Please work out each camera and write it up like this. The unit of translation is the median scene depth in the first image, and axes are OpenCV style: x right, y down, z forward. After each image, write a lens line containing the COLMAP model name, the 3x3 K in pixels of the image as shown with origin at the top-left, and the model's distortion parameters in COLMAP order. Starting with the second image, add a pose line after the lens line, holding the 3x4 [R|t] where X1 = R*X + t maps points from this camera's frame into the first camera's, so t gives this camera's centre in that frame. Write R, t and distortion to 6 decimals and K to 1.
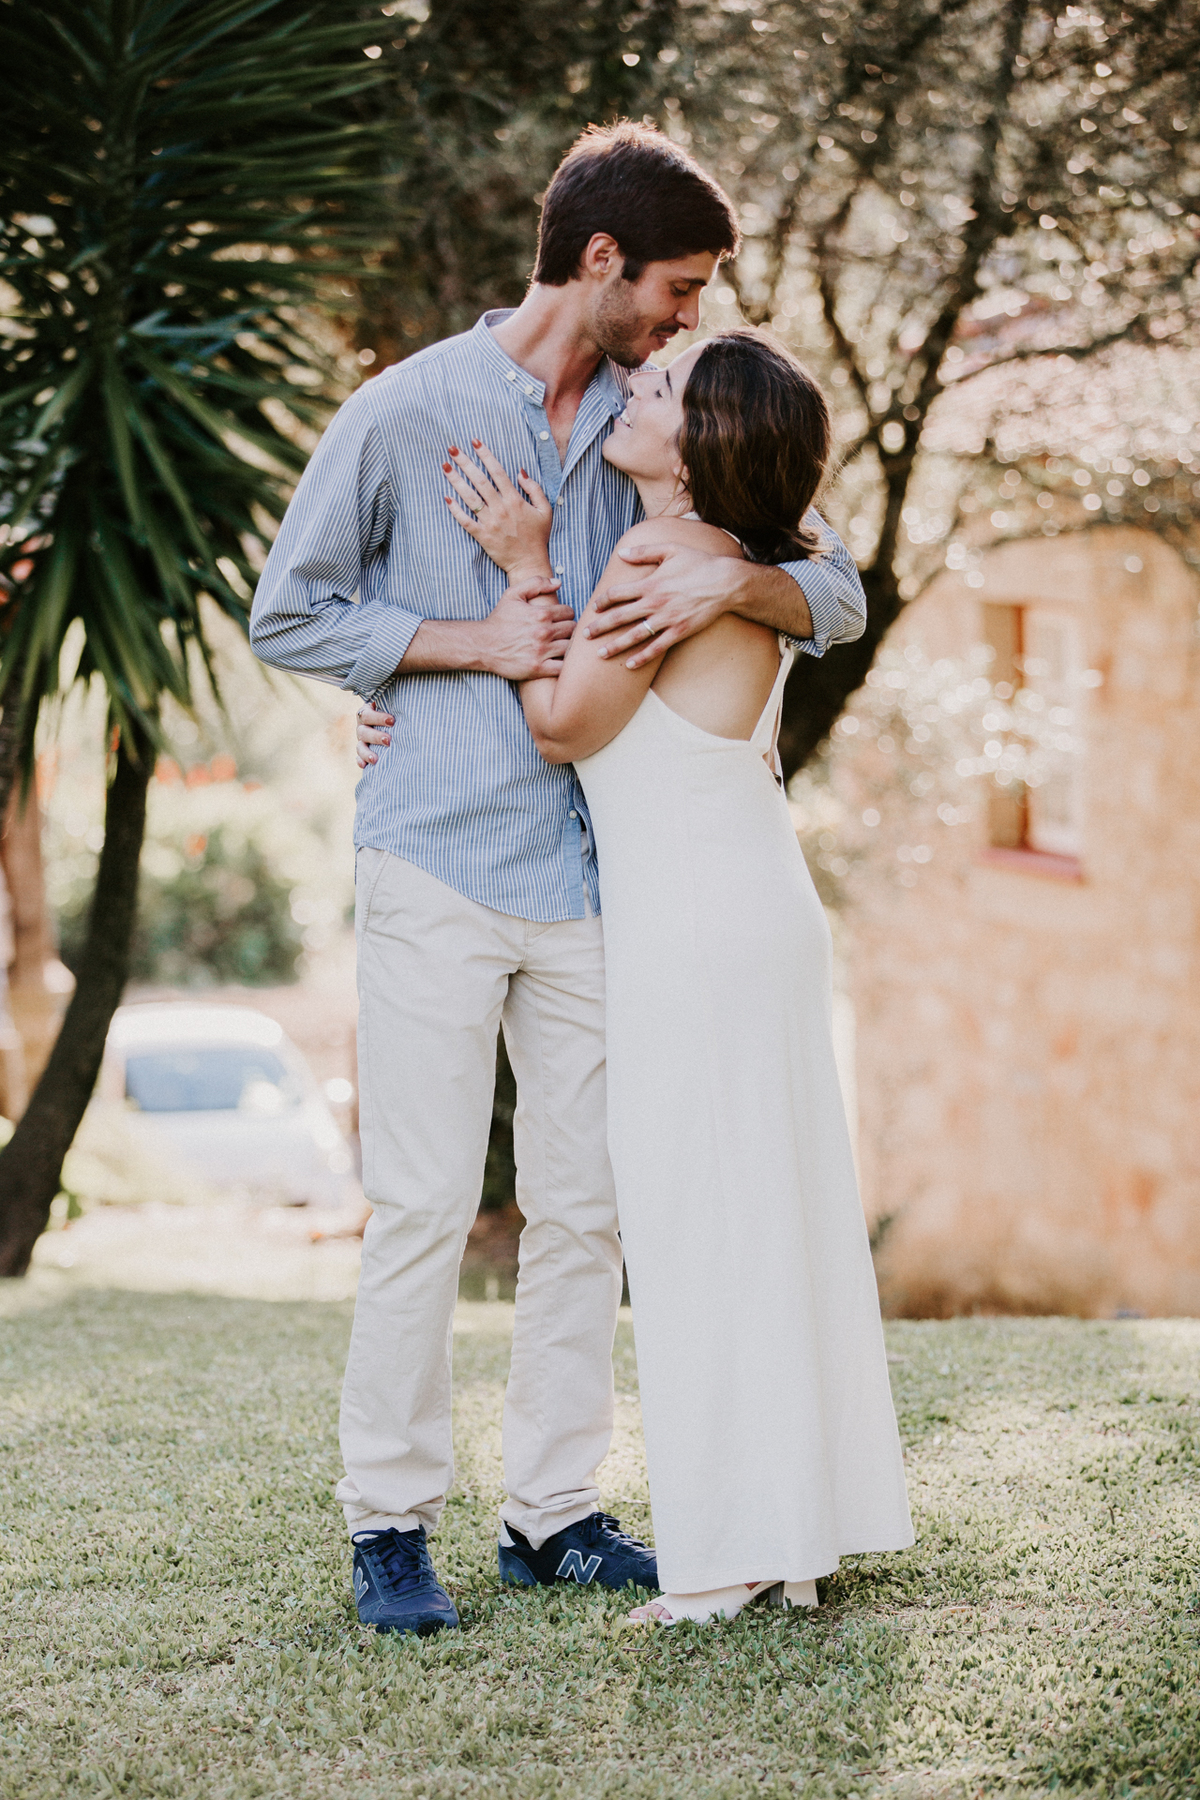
lens RADIAL K [[5556.5, 0, 627.0], [0, 5556.5, 901.7], [0, 0, 1]] dist [-0.108485, 1.437269]
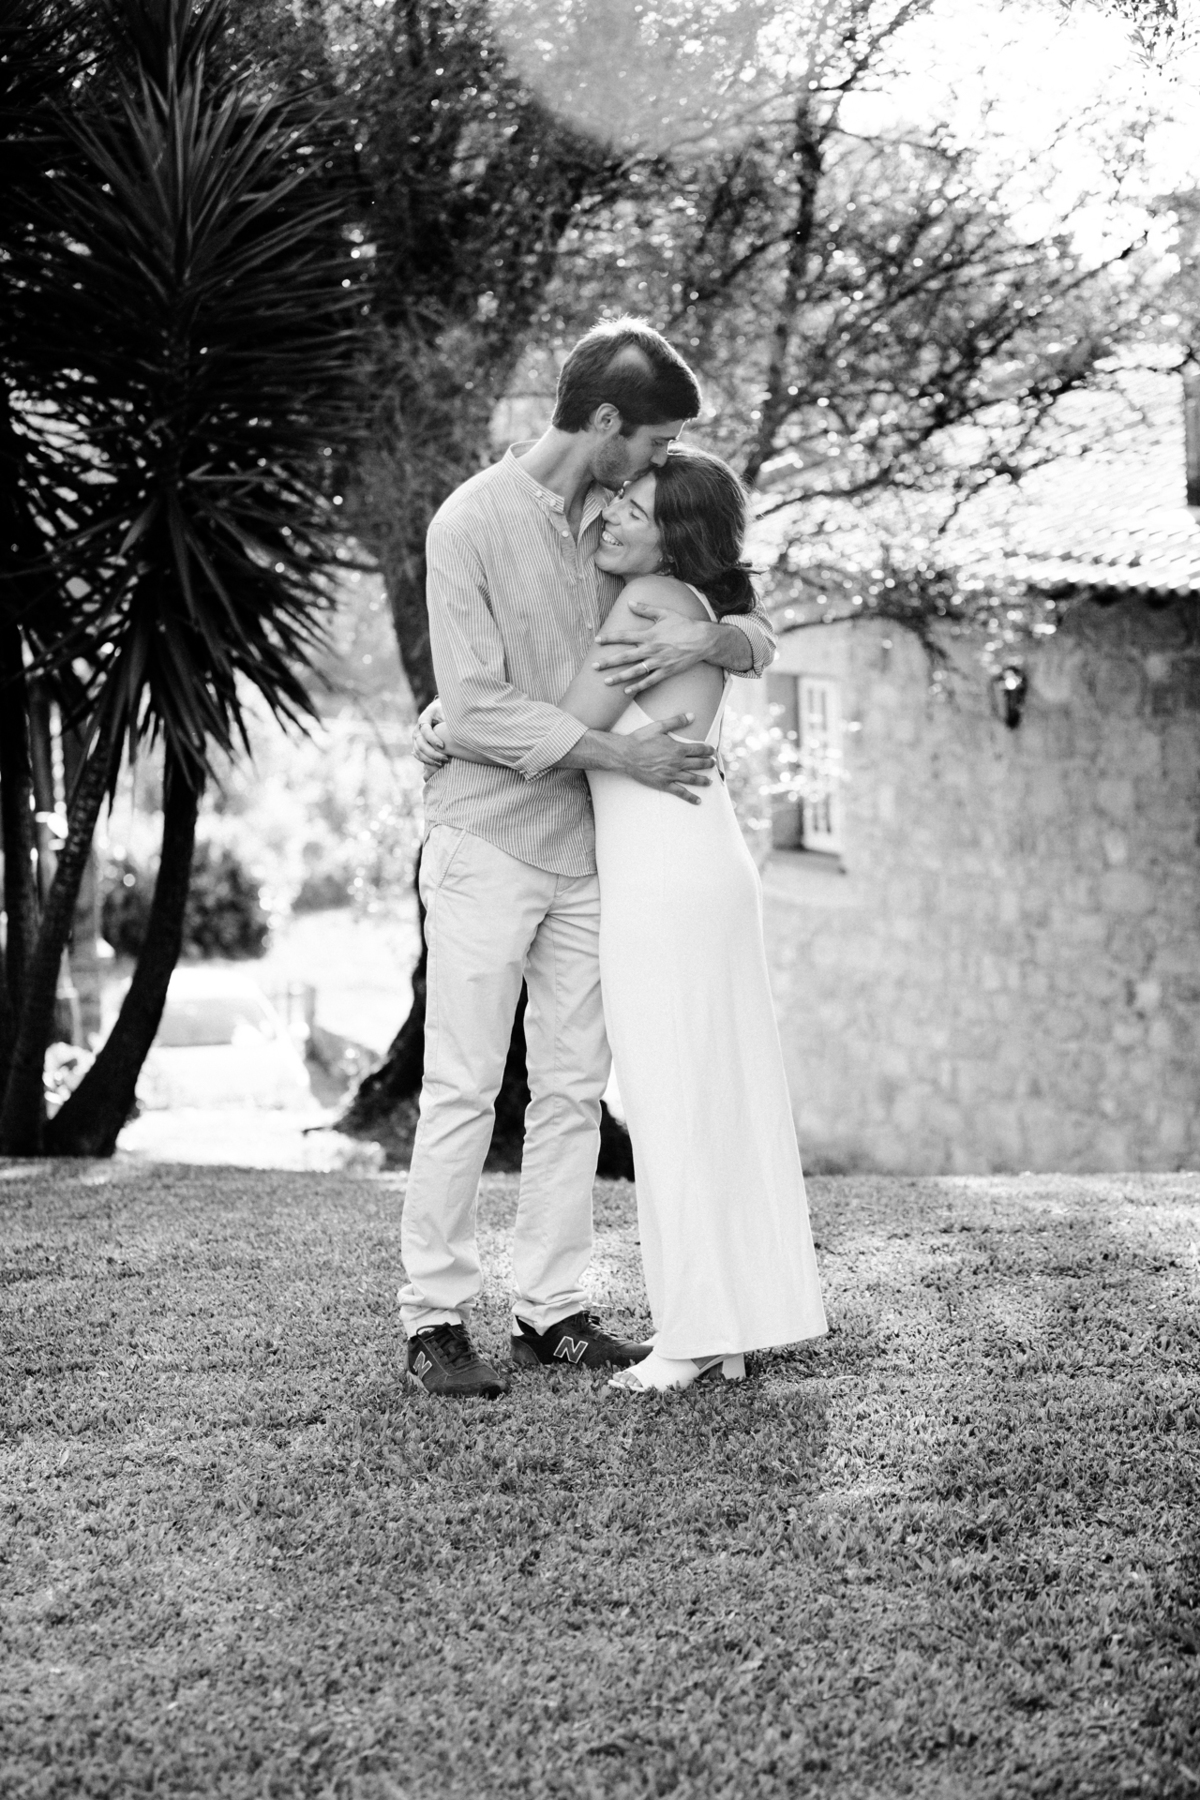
lens RADIAL K [[3945.2, 0, 636.0], [0, 3945.2, 898.4], [0, 0, 1]] dist [-0.314701, 0.066034]
pose [[0.999073, -0.008181, 0.042263, -0.030261], [0.008187, 0.999966, 0.000016, 0.006228], [-0.042262, 0.000330, 0.999107, 0.018148]]
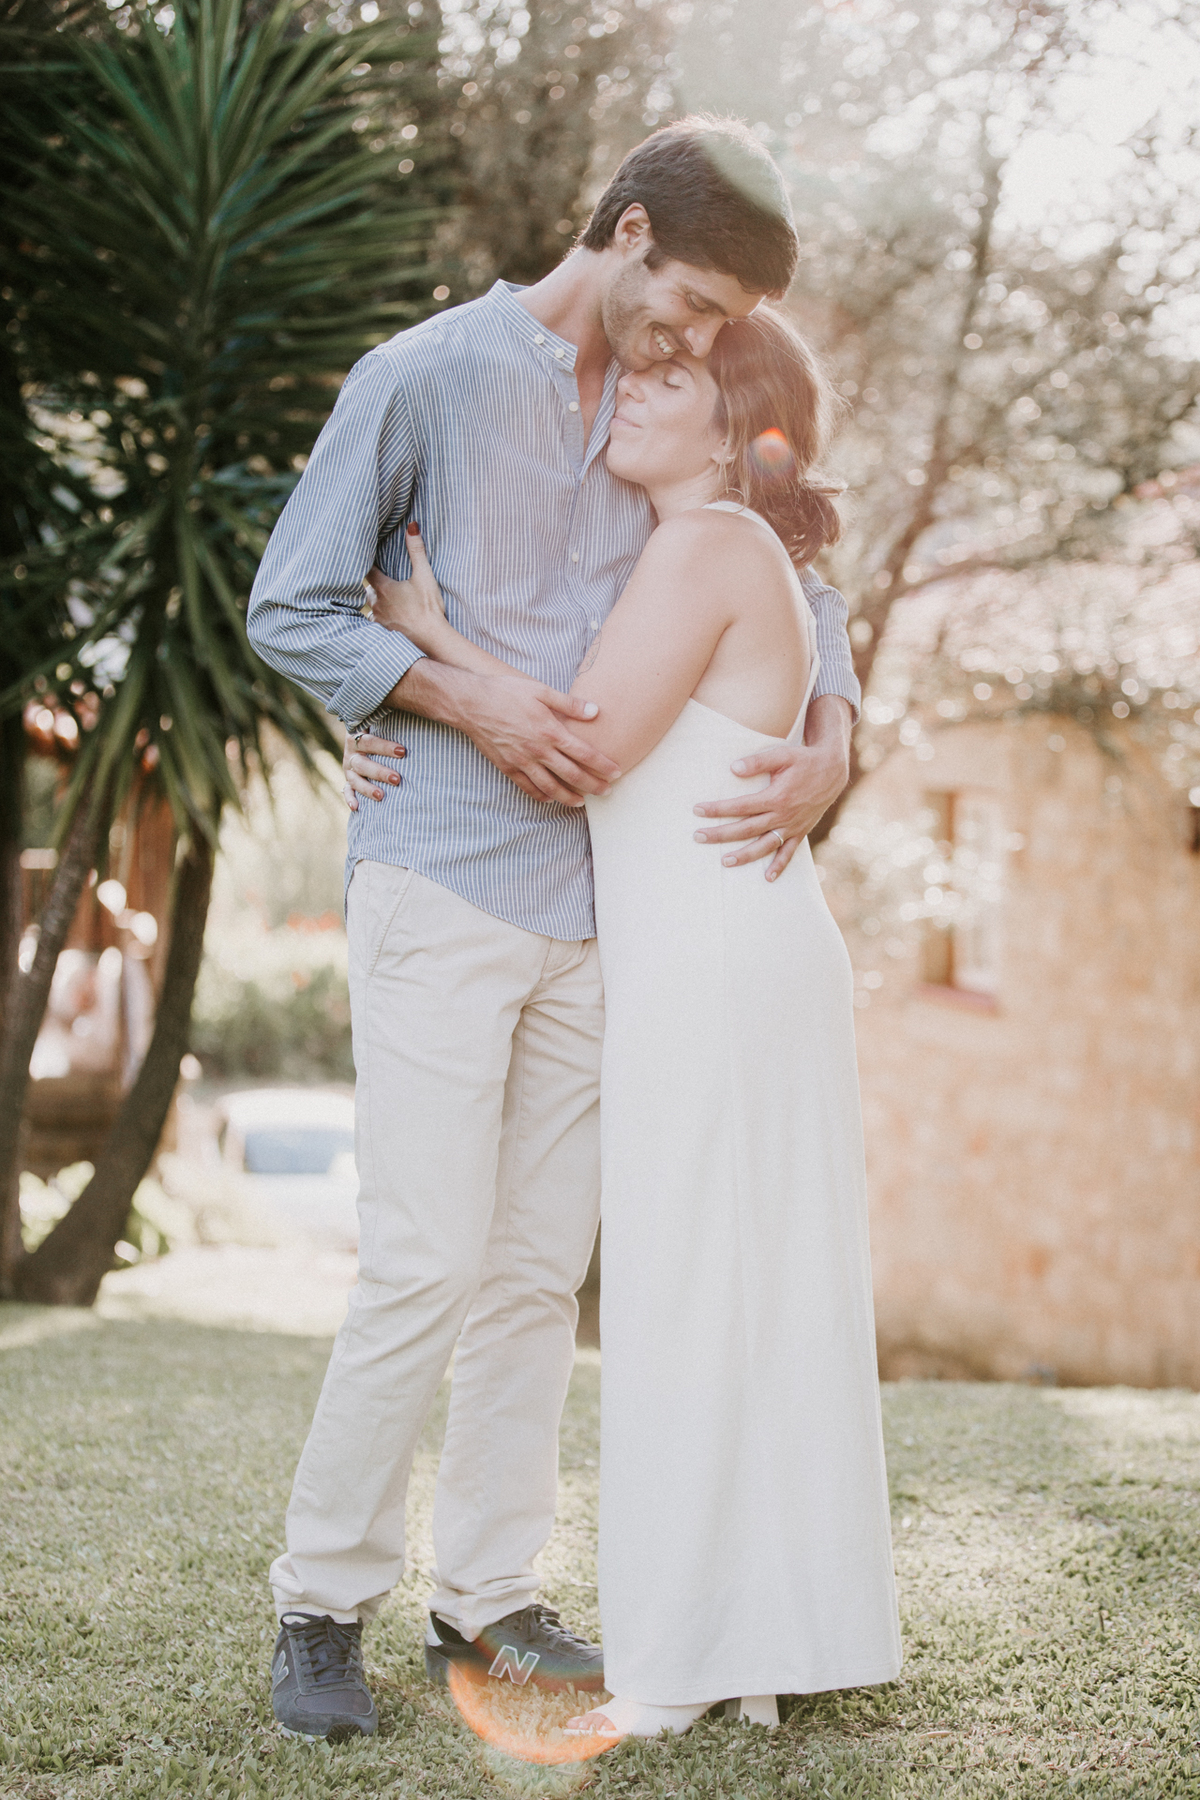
lens RADIAL K [[3836.2, 0, 767.5], [0, 3836.2, 899.7], [0, 0, 1]] dist [-0.302468, 0.374364]
pose [[0.998934, 0.034623, 0.030518, 0.008549], [-0.033397, 0.998649, -0.039821, 0.017282], [-0.031855, 0.038759, 0.998741, 0.351356]]
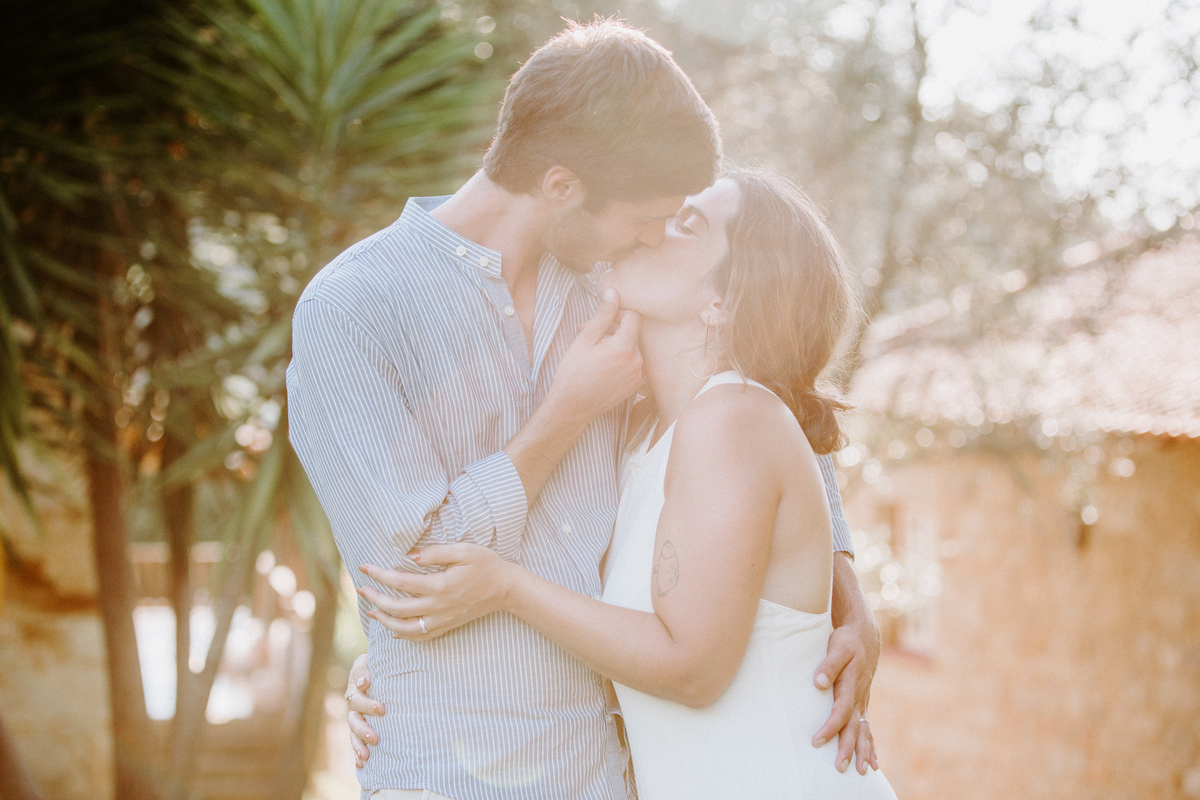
lens RADIAL K [[2557.5, 0, 600.0], [0, 2557.5, 400.0], [0, 0, 1]] dist [-0.302468, 0.374364]
pose [[0.999469, 0.018318, -0.026955, 0.000988], [-0.020742, 0.995488, -0.092594, -0.027891], [0.025137, 0.093104, 0.995339, 0.555238]]
